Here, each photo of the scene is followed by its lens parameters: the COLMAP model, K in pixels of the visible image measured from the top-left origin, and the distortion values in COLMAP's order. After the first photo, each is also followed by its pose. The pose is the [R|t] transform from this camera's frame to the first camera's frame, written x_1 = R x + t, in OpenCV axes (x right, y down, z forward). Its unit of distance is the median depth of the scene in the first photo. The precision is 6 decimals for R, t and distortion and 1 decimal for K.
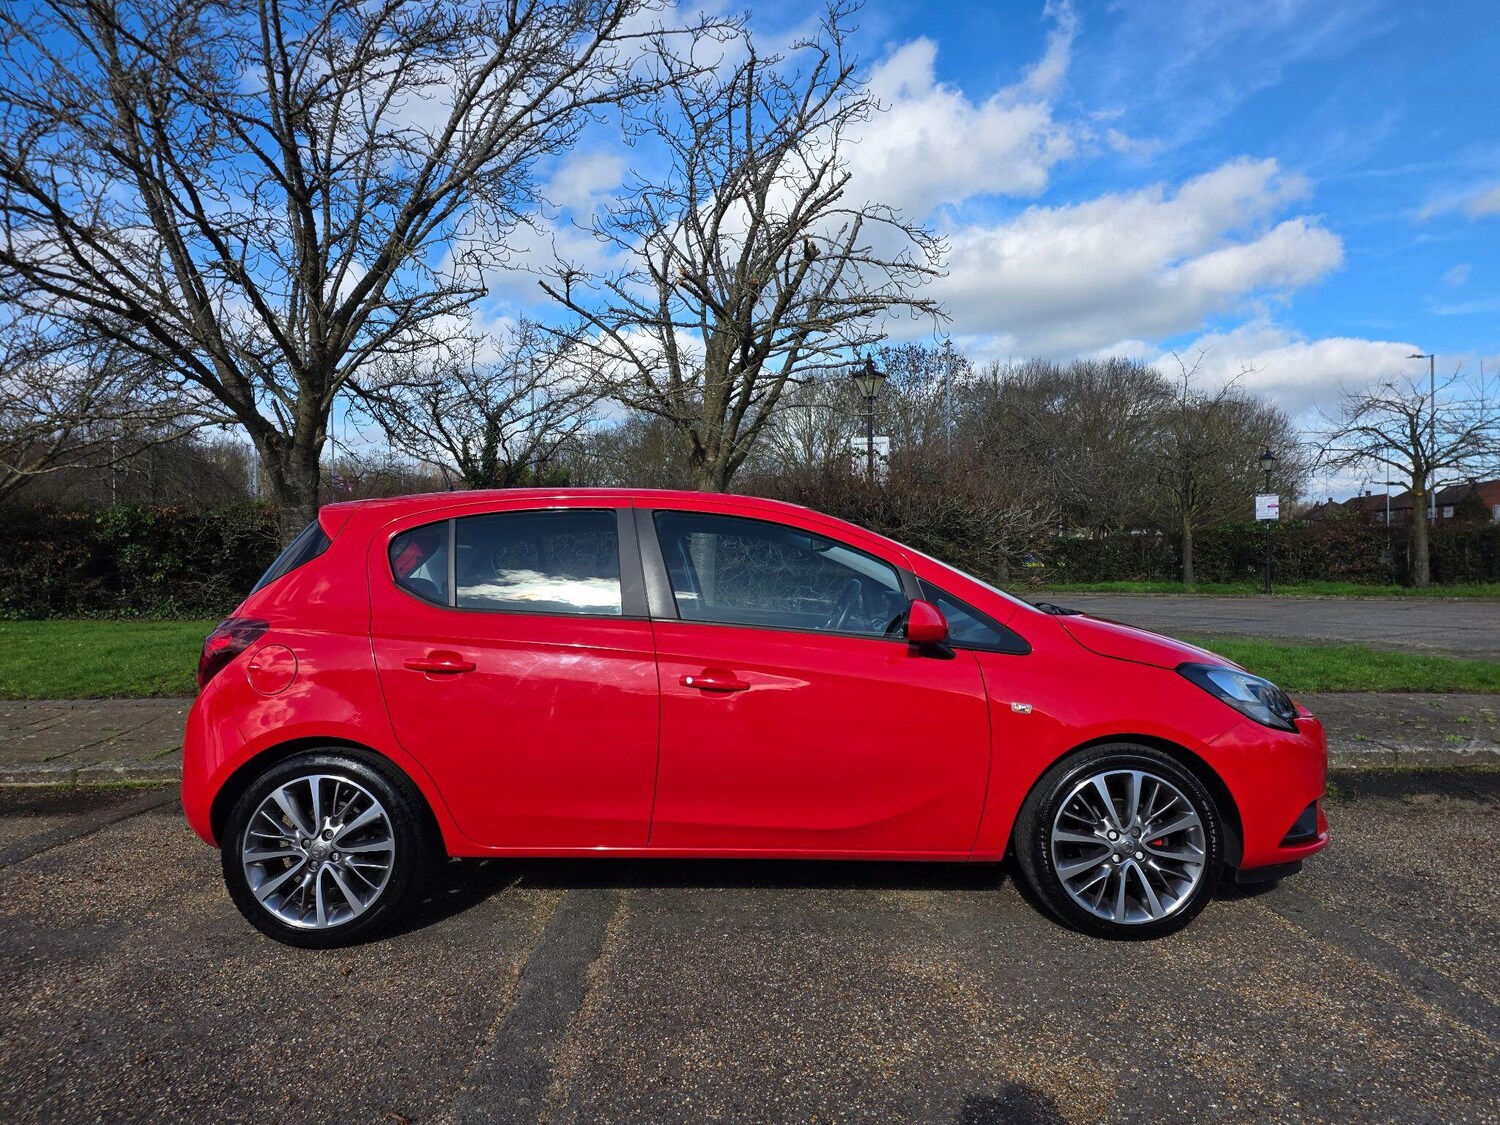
lens RADIAL K [[990.6, 0, 753.3], [0, 990.6, 560.1], [0, 0, 1]] dist [0.069867, -0.058389]
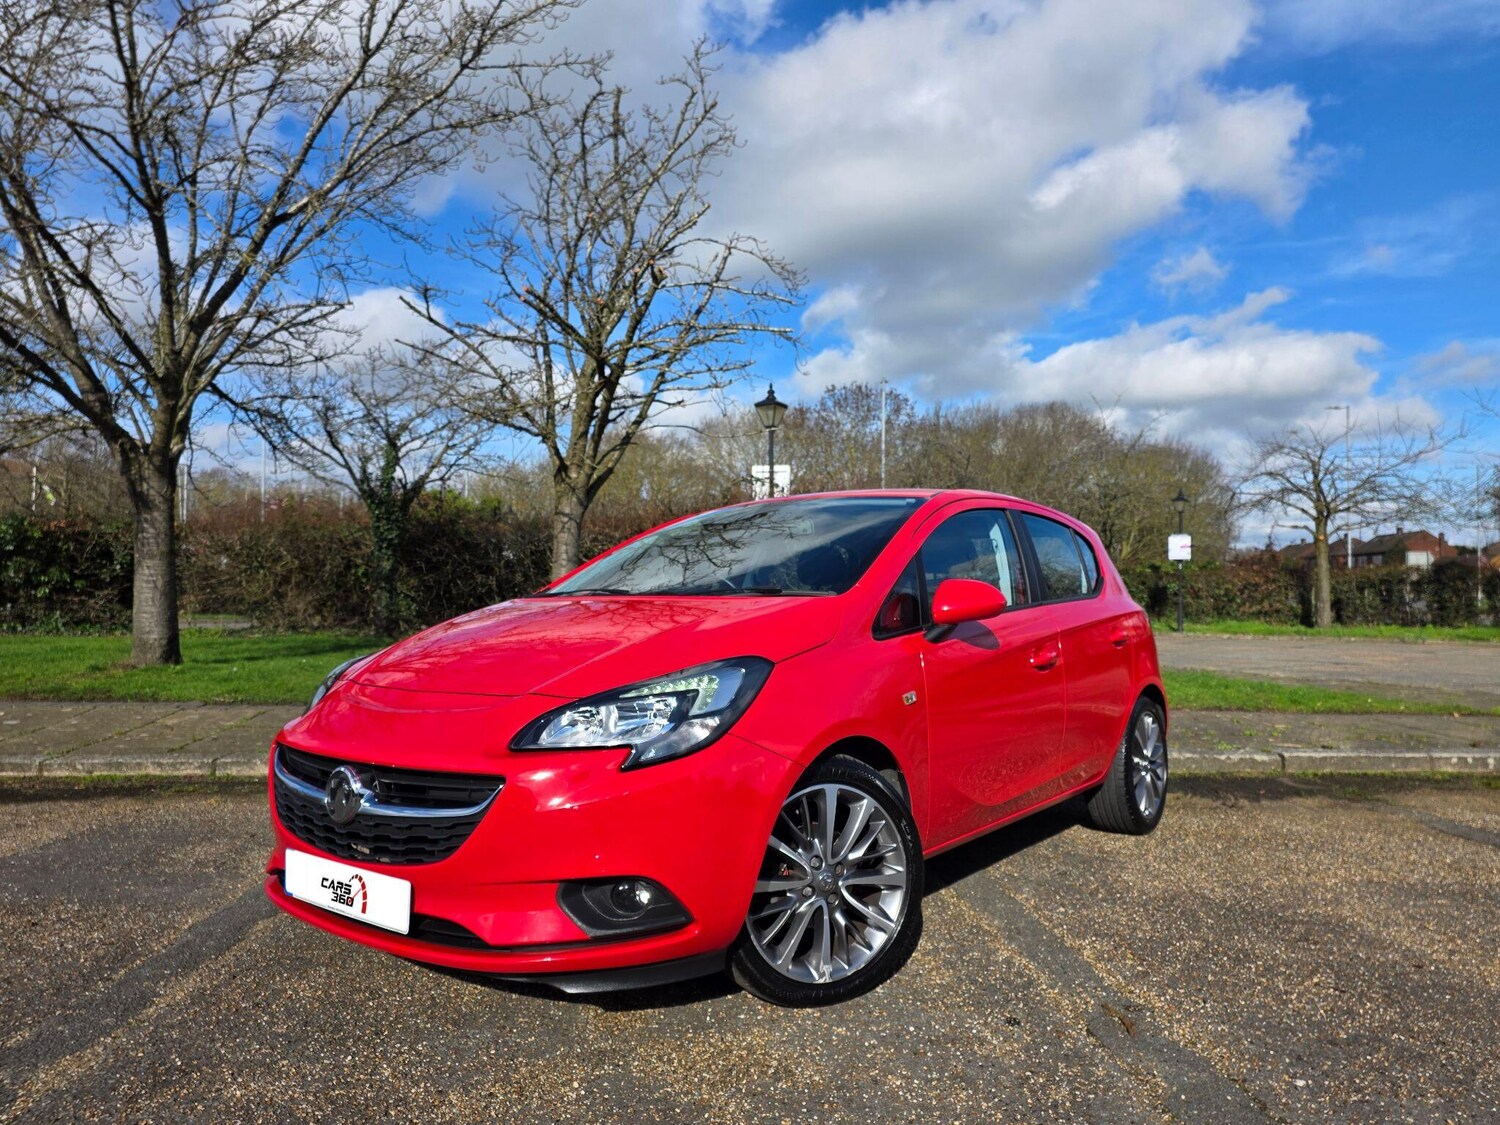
lens RADIAL K [[1002.3, 0, 756.0], [0, 1002.3, 564.0], [0, 0, 1]] dist [0.049002, -0.040244]
pose [[0.998769, 0.019354, 0.045670, 0.057976], [-0.017851, 0.999293, -0.033086, 0.011002], [-0.046278, 0.032230, 0.998409, -0.018393]]
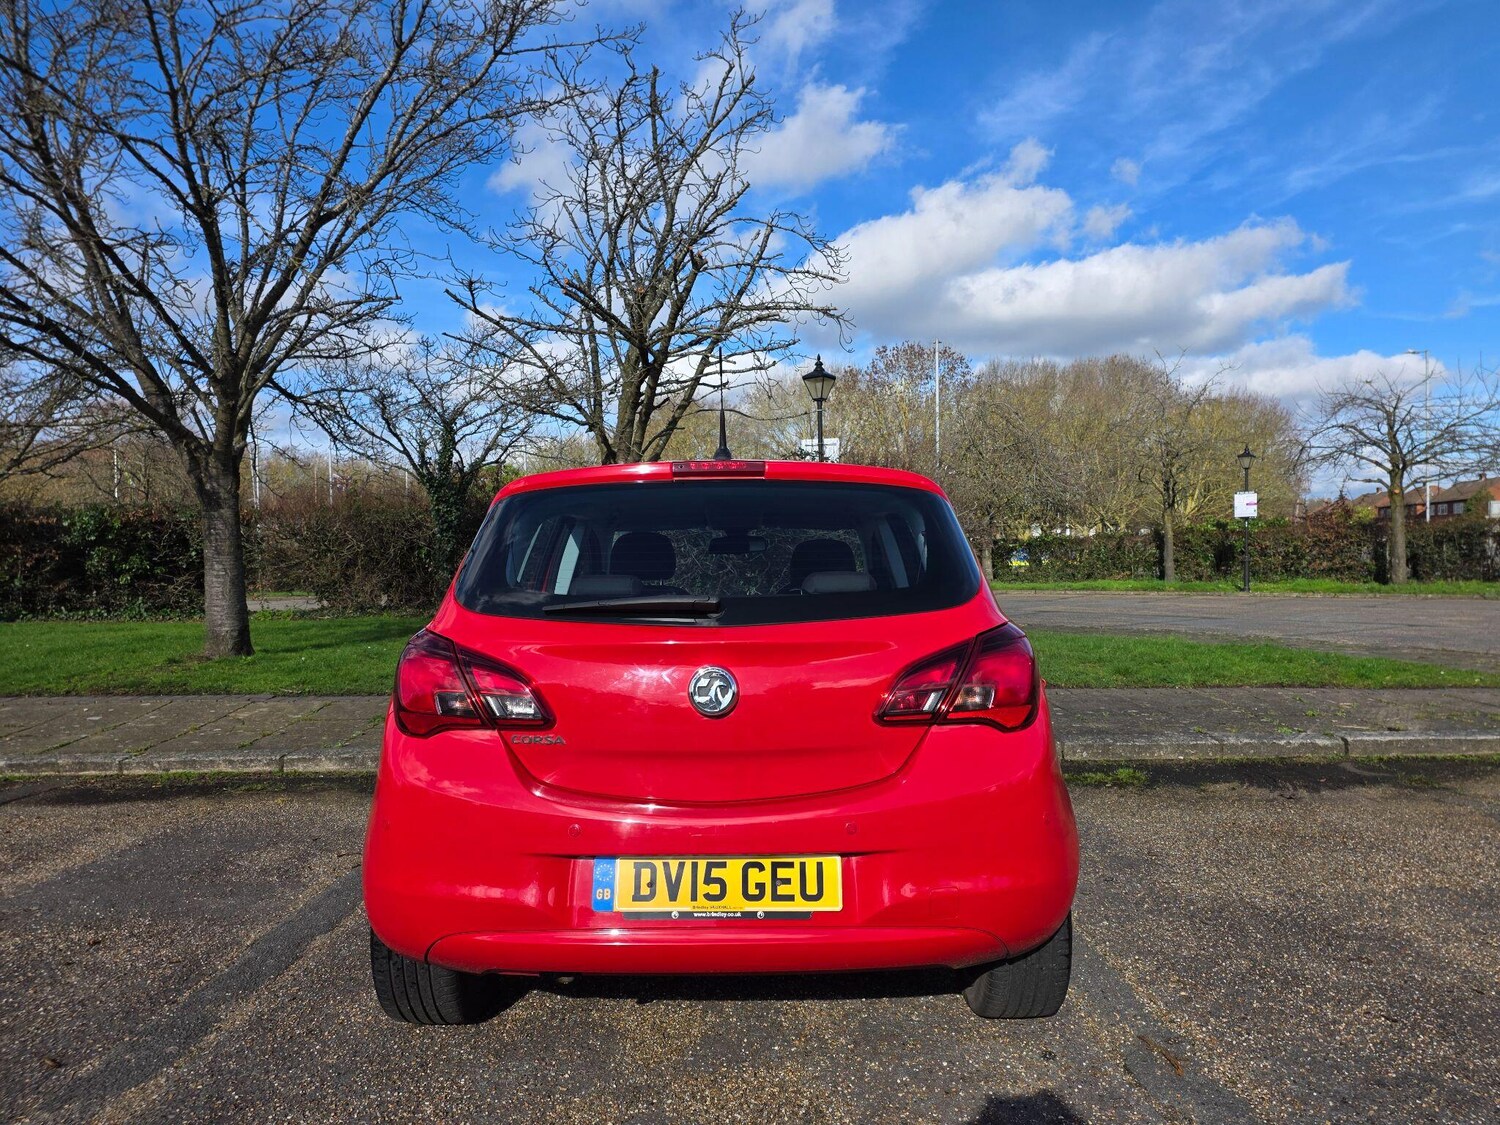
lens RADIAL K [[995.8, 0, 755.2], [0, 995.8, 568.8], [0, 0, 1]] dist [0.056309, -0.043424]
pose [[0.999921, -0.003810, -0.011985, 0.063263], [0.003922, 0.999949, 0.009336, -0.000691], [0.011949, -0.009382, 0.999885, -0.016652]]
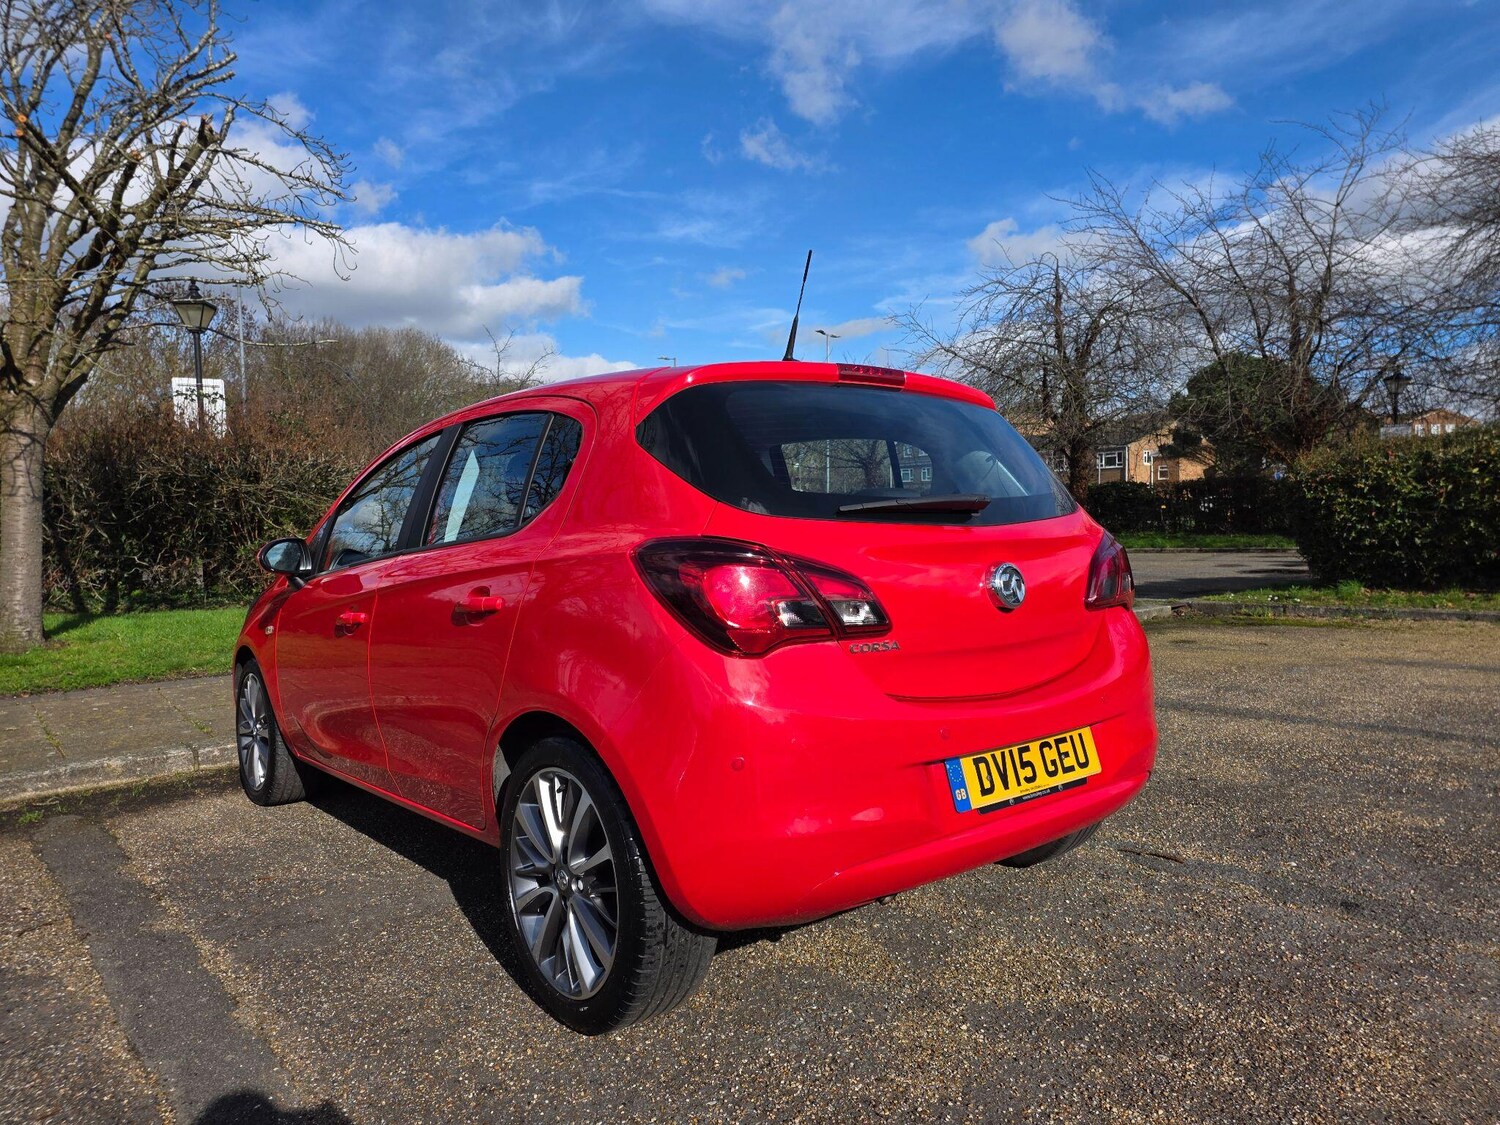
lens RADIAL K [[1002.3, 0, 756.0], [0, 1002.3, 564.0], [0, 0, 1]] dist [0.049002, -0.040244]
pose [[0.774033, -0.027670, 0.632541, -0.064731], [0.008690, 0.999415, 0.033084, 0.009057], [-0.633086, -0.020111, 0.773820, 0.031068]]
